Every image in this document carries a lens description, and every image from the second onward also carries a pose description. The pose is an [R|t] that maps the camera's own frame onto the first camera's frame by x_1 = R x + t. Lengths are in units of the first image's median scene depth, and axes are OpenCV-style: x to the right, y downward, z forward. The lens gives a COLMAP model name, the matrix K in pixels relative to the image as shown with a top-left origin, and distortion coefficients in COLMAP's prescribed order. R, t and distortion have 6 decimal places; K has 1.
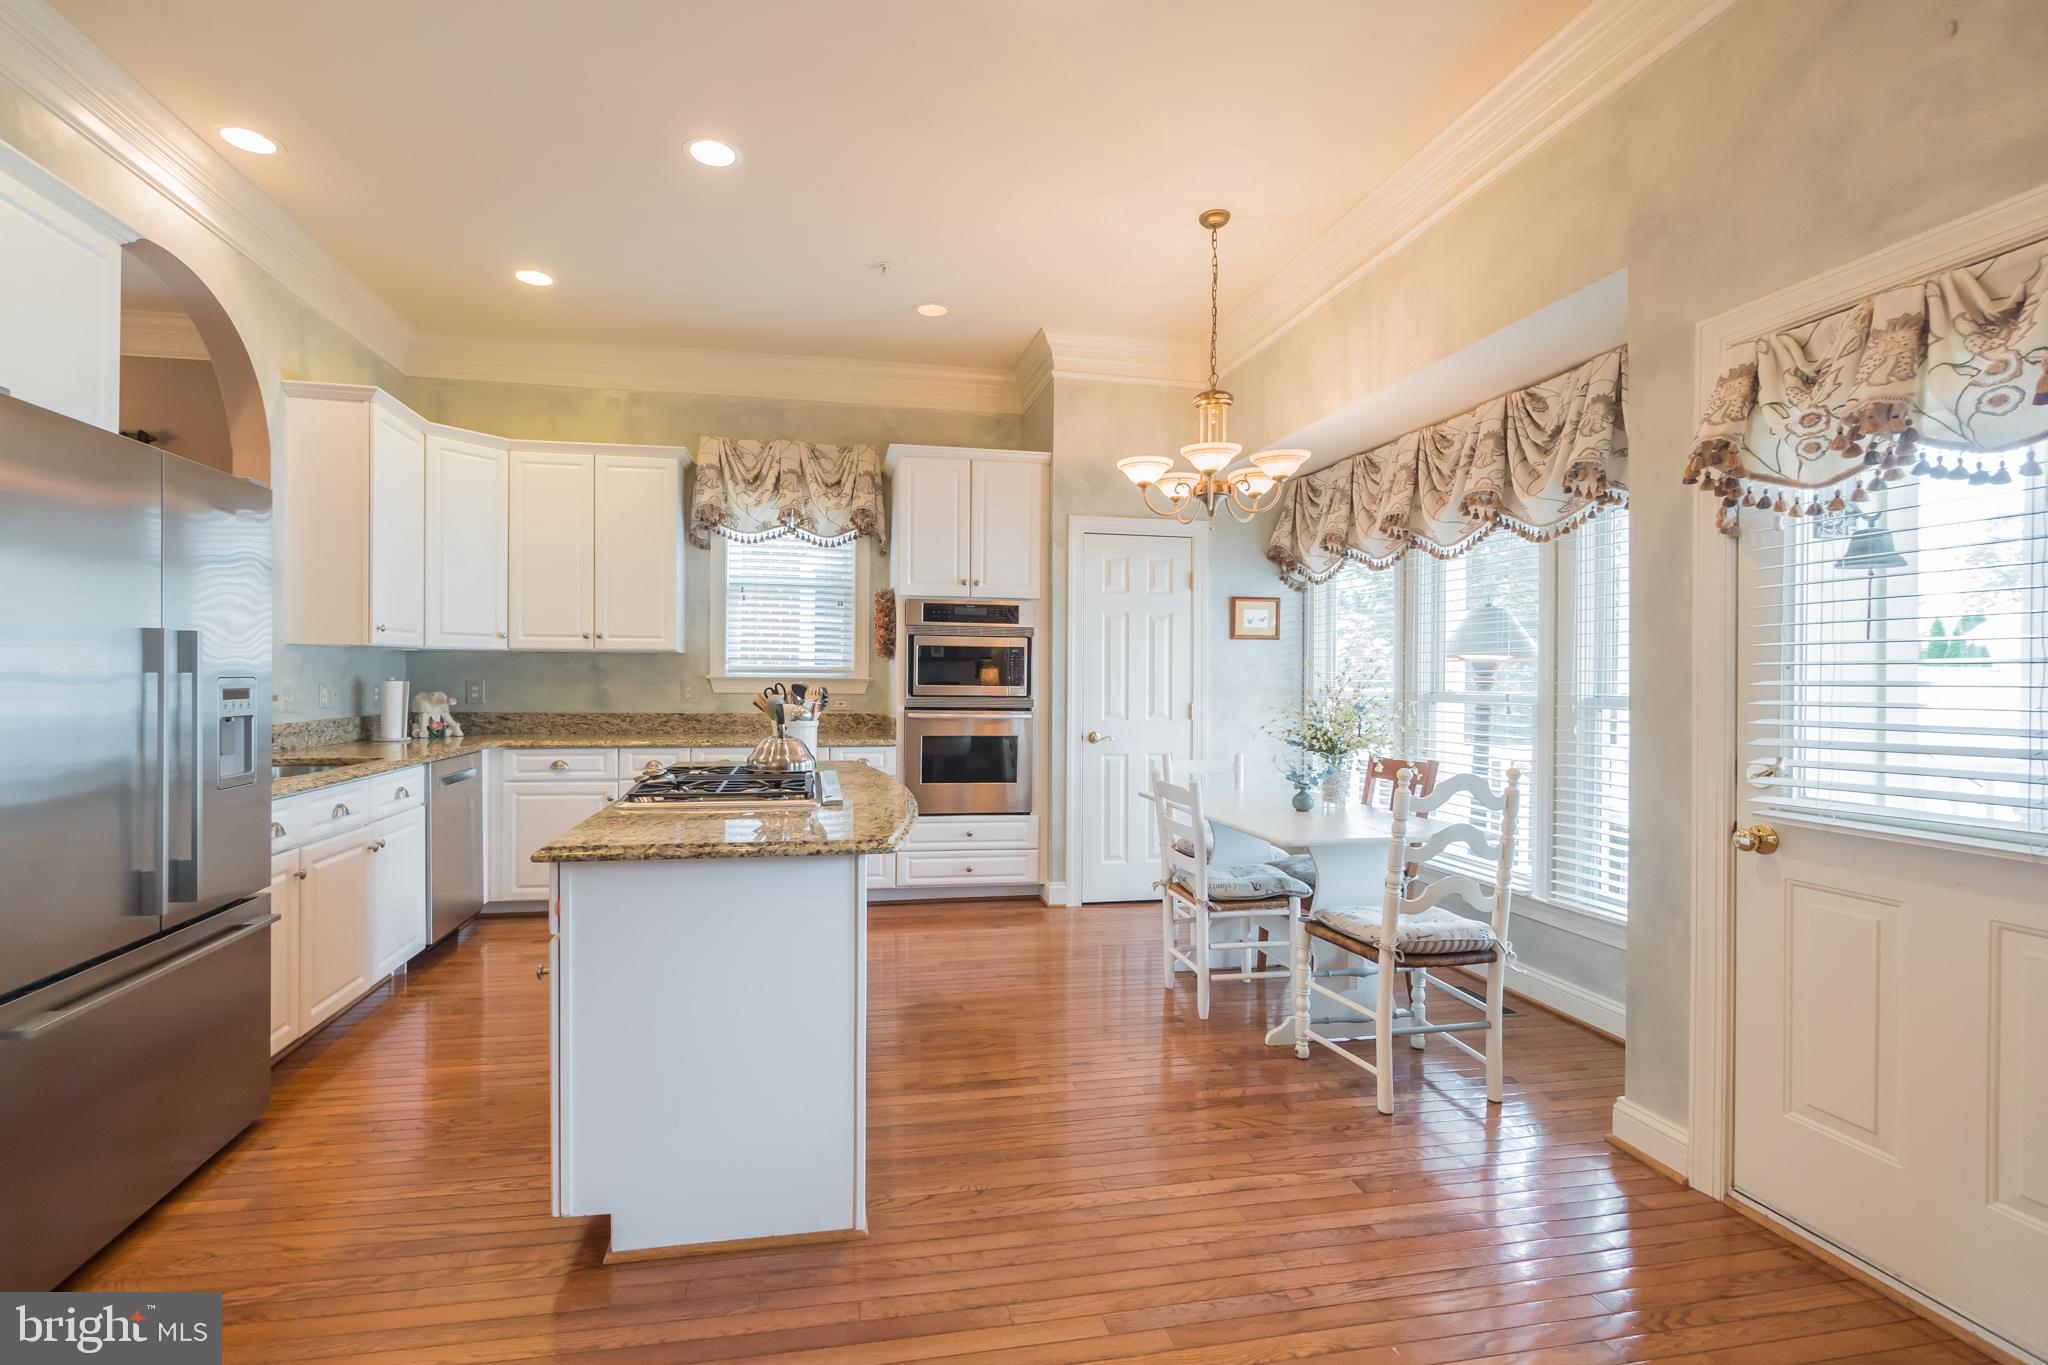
lens RADIAL K [[852.0, 0, 1095.5], [0, 852.0, 673.0], [0, 0, 1]] dist [0.000782, 0.000082]
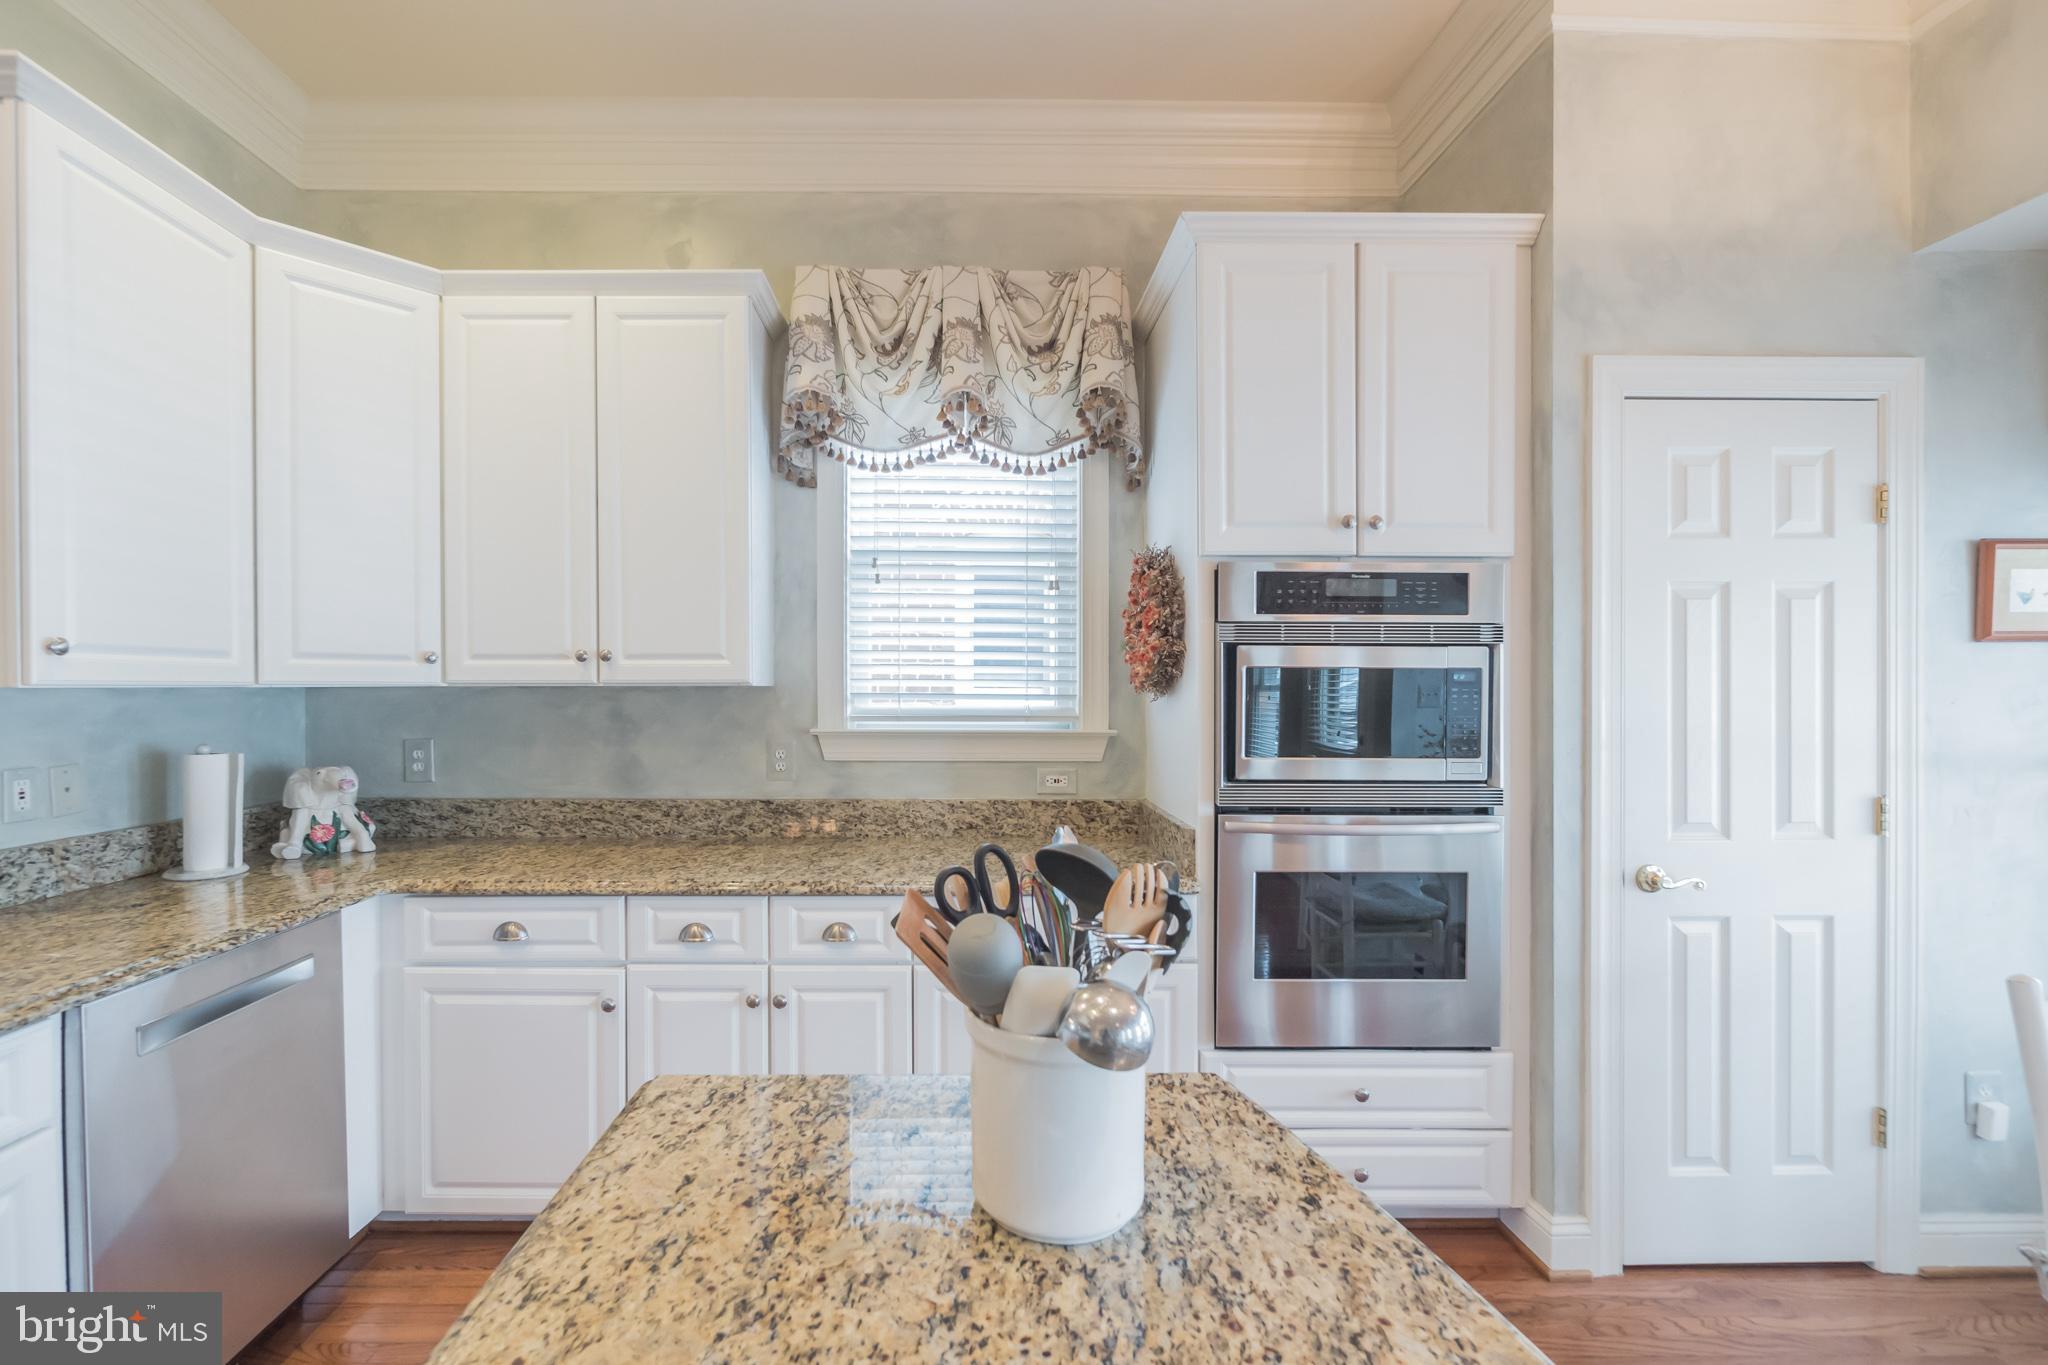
lens RADIAL K [[744.3, 0, 1027.6], [0, 744.3, 689.1], [0, 0, 1]] dist [0.002404, -0.000110]
pose [[0.977218, -0.003286, -0.212215, -0.228866], [0.006472, 0.999876, 0.014323, -0.026632], [0.212141, -0.015370, 0.977118, 0.578962]]
